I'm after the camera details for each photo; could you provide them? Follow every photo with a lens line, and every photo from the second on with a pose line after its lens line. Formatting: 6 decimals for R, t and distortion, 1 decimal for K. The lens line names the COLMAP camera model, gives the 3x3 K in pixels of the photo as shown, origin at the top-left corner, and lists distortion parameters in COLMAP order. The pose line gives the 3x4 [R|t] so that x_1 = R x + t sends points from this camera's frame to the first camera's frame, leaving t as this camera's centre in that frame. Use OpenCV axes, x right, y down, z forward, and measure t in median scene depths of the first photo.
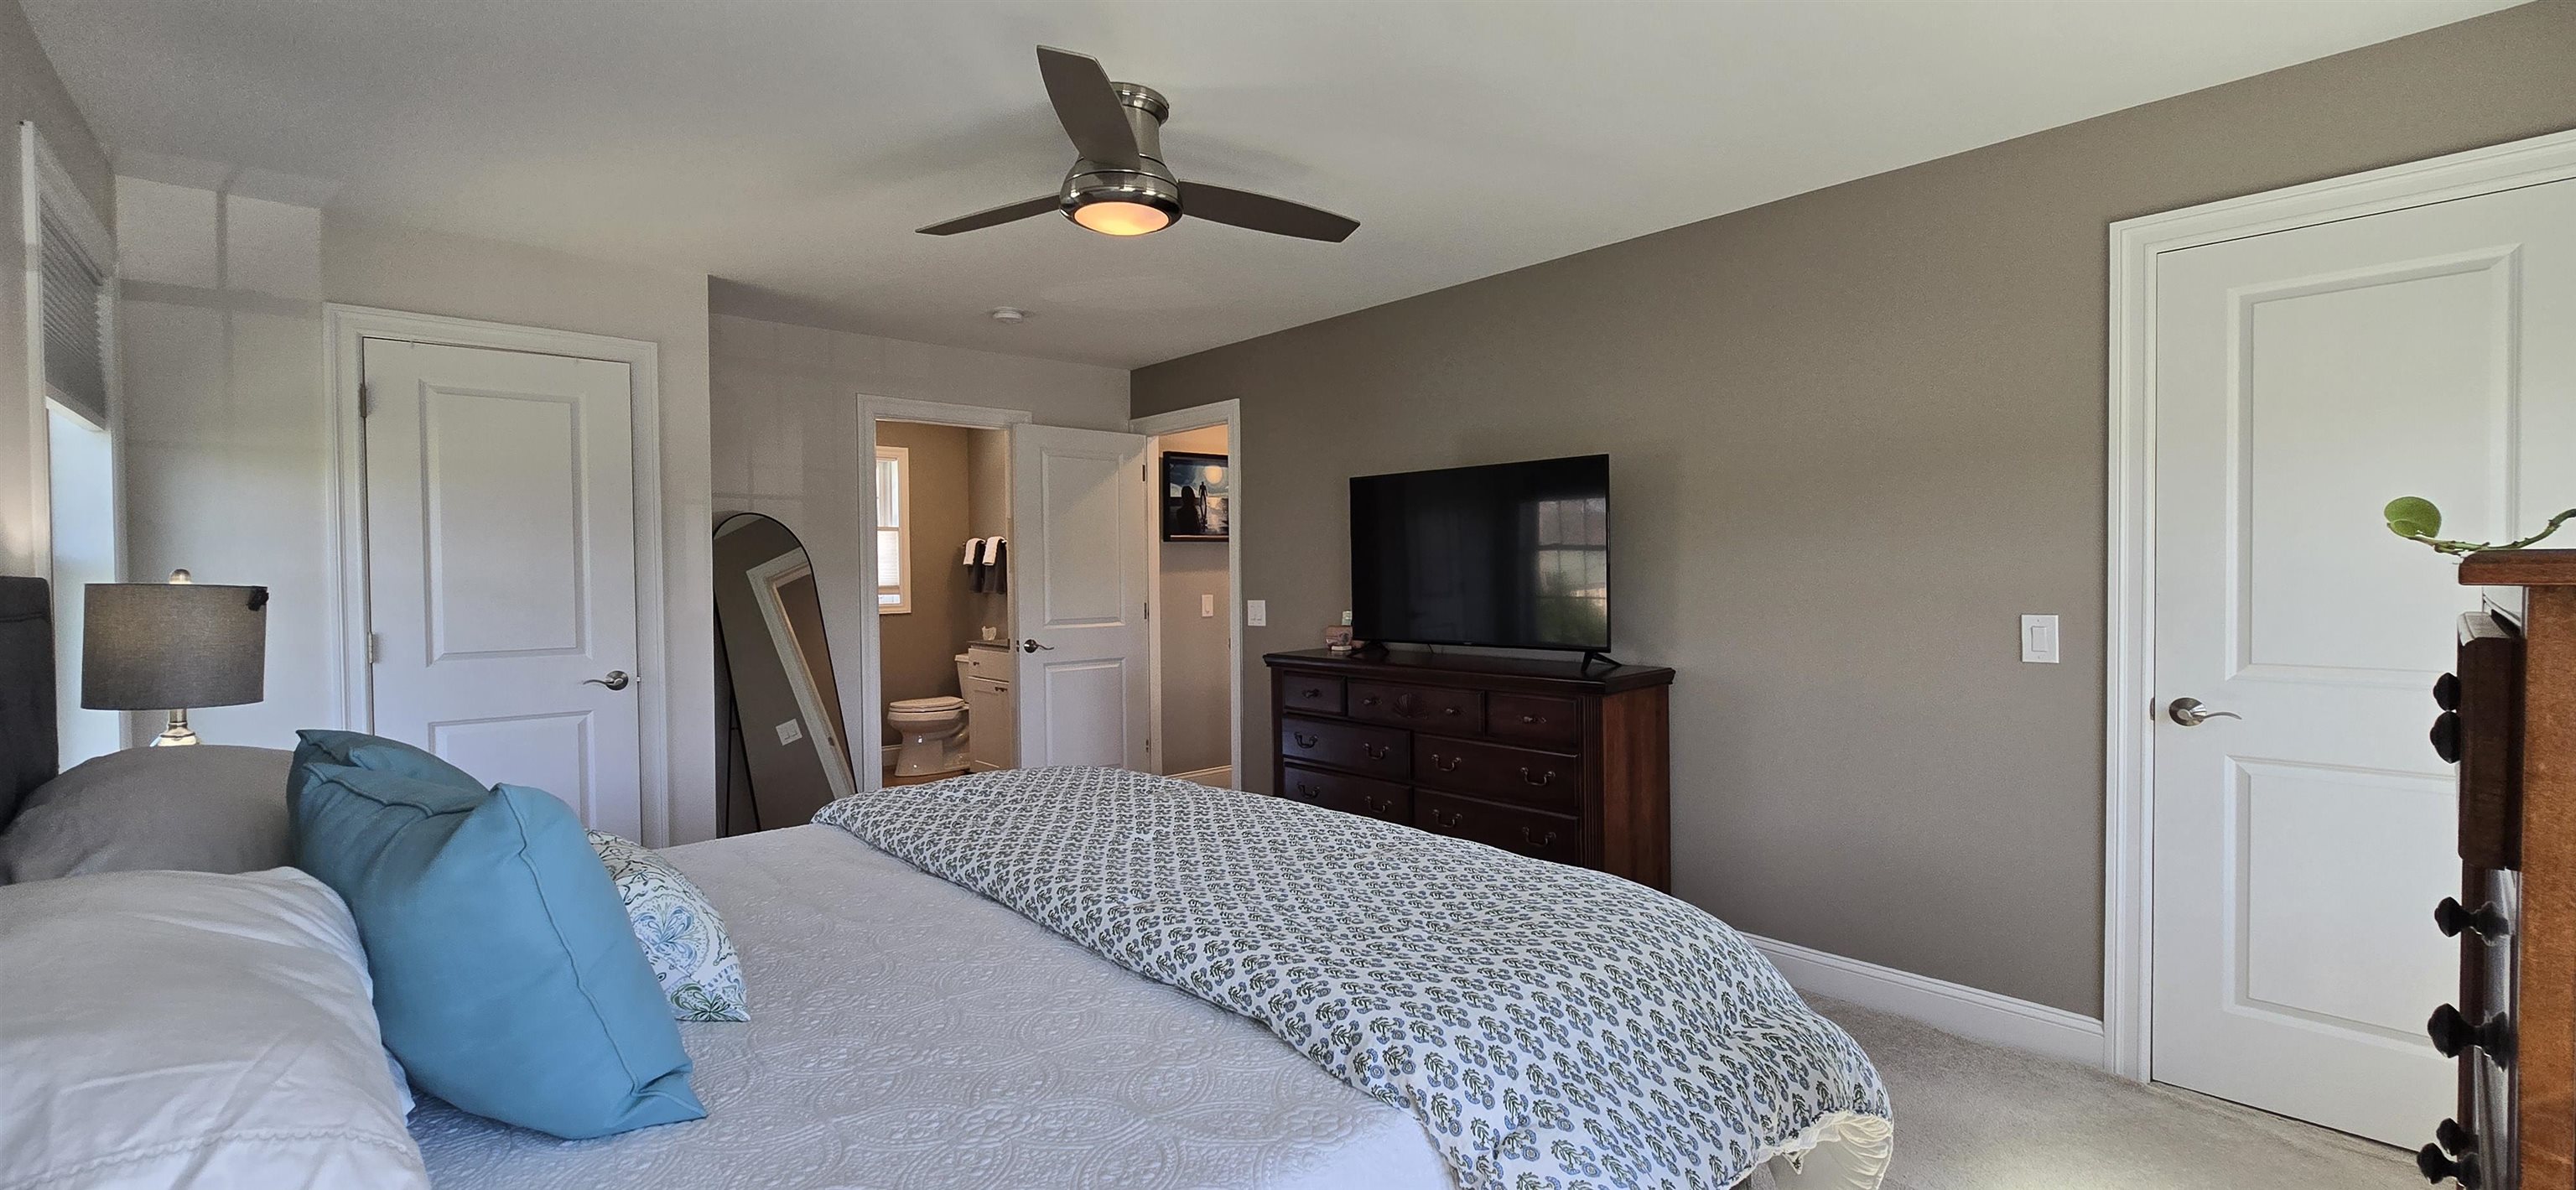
lens RADIAL K [[1063.0, 0, 1288.0], [0, 1063.0, 600.0], [0, 0, 1]] dist [-0.002048, -0.000178]
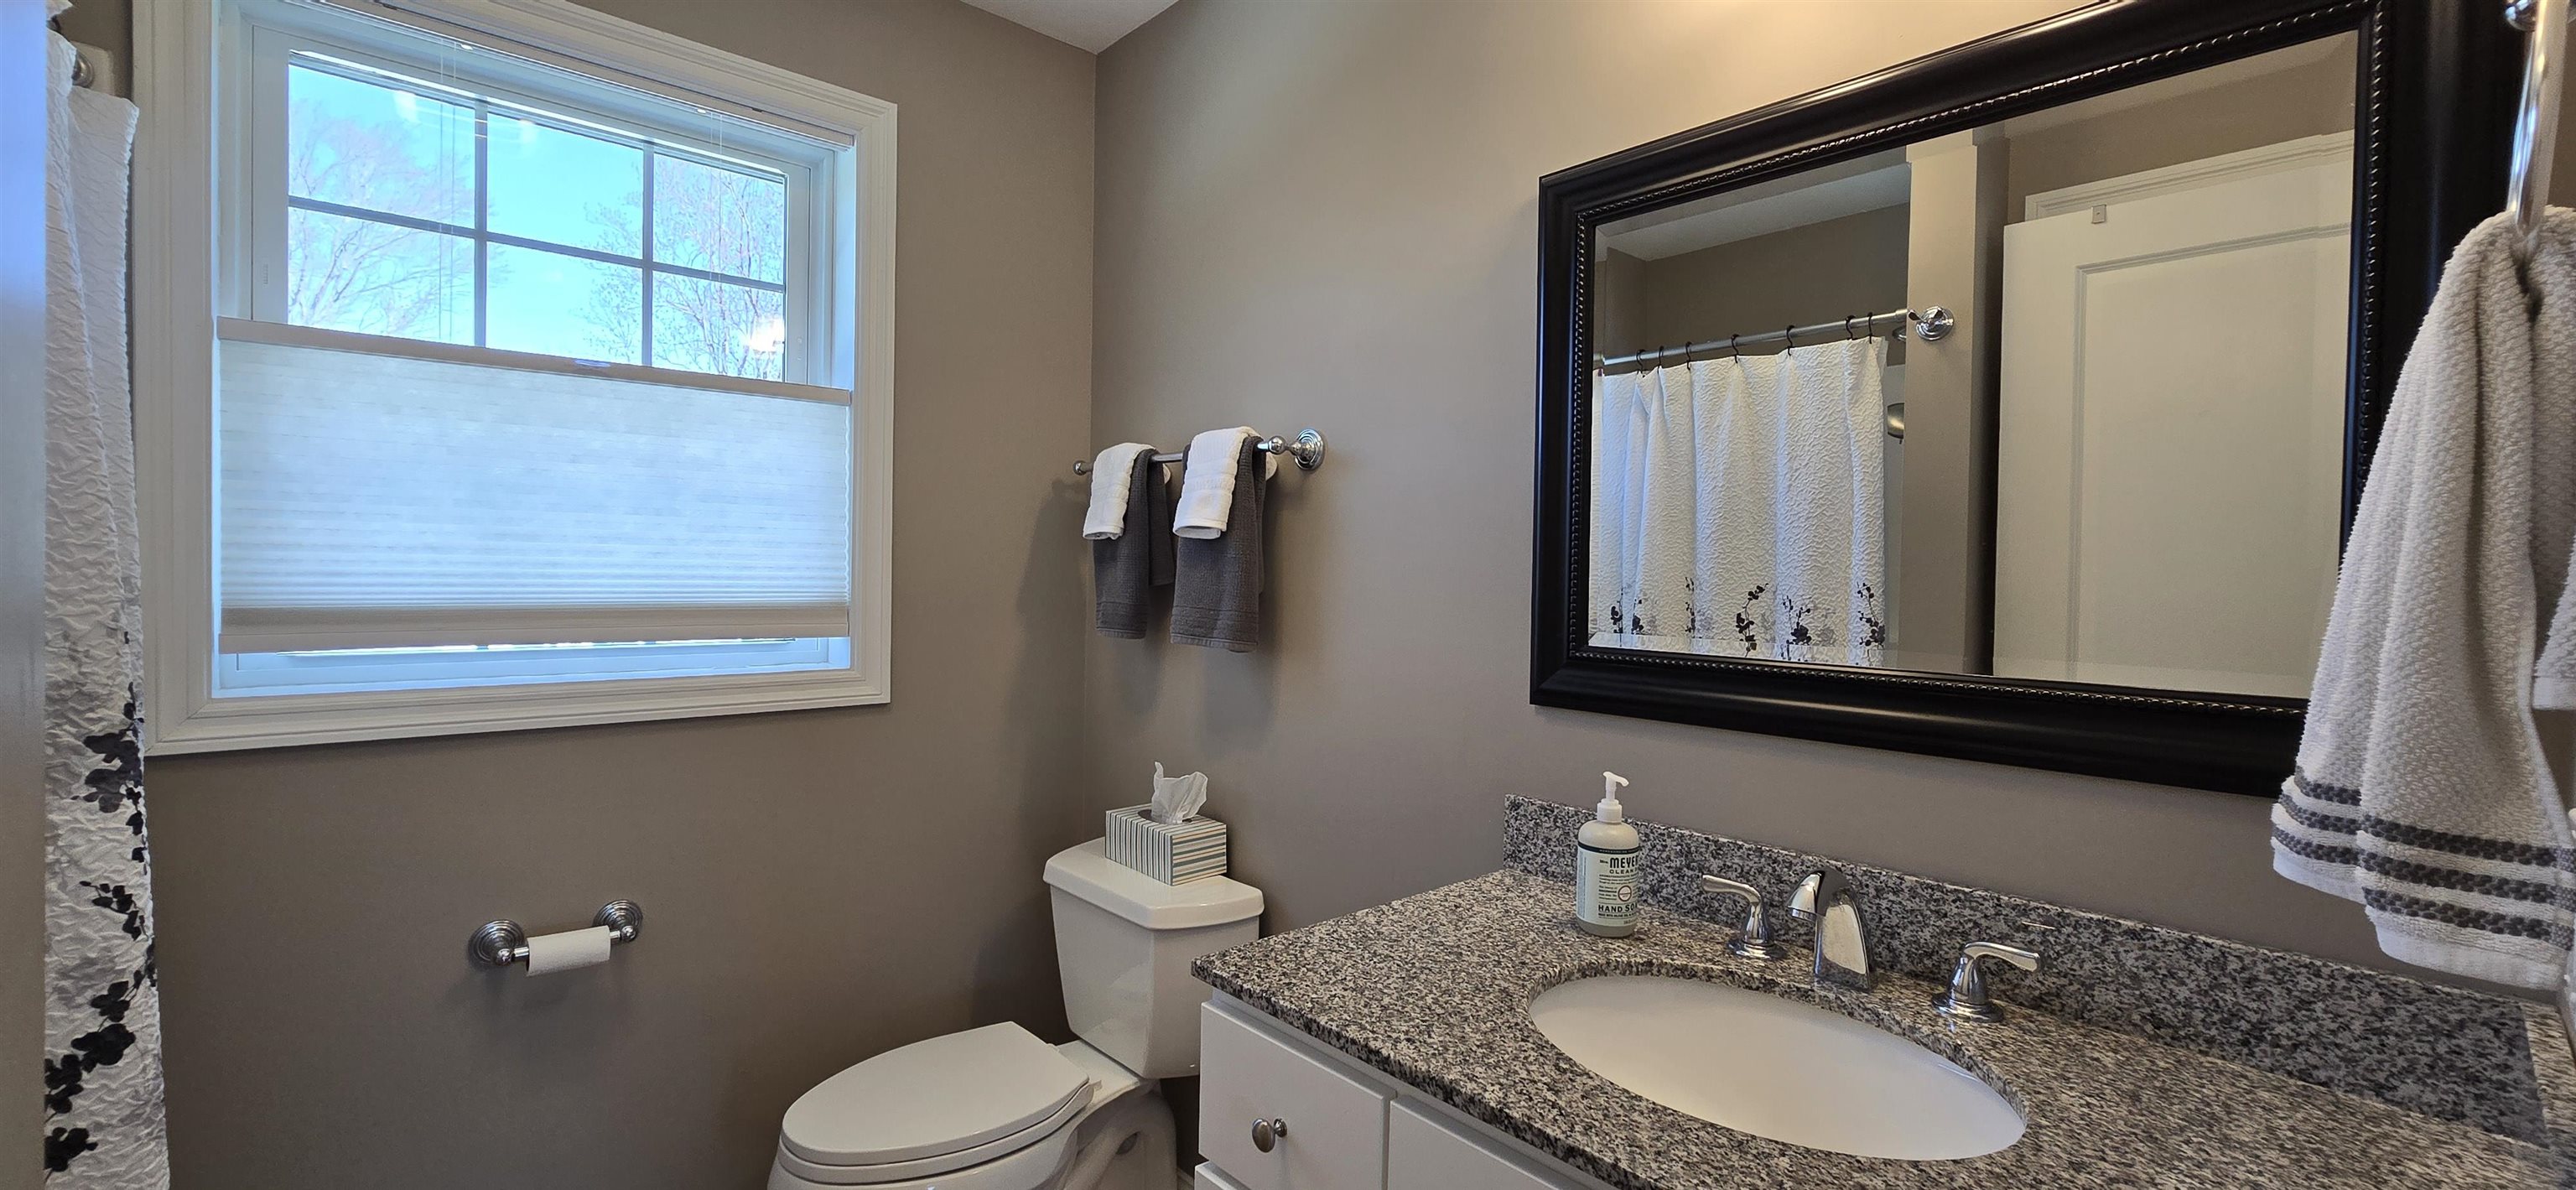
lens RADIAL K [[1063.0, 0, 1288.0], [0, 1063.0, 600.0], [0, 0, 1]] dist [-0.002048, -0.000178]
pose [[0.999473, 0.032290, -0.003309, -0.252667], [-0.032325, 0.999415, -0.011192, -0.015013], [0.002946, 0.011293, 0.999932, 0.727889]]
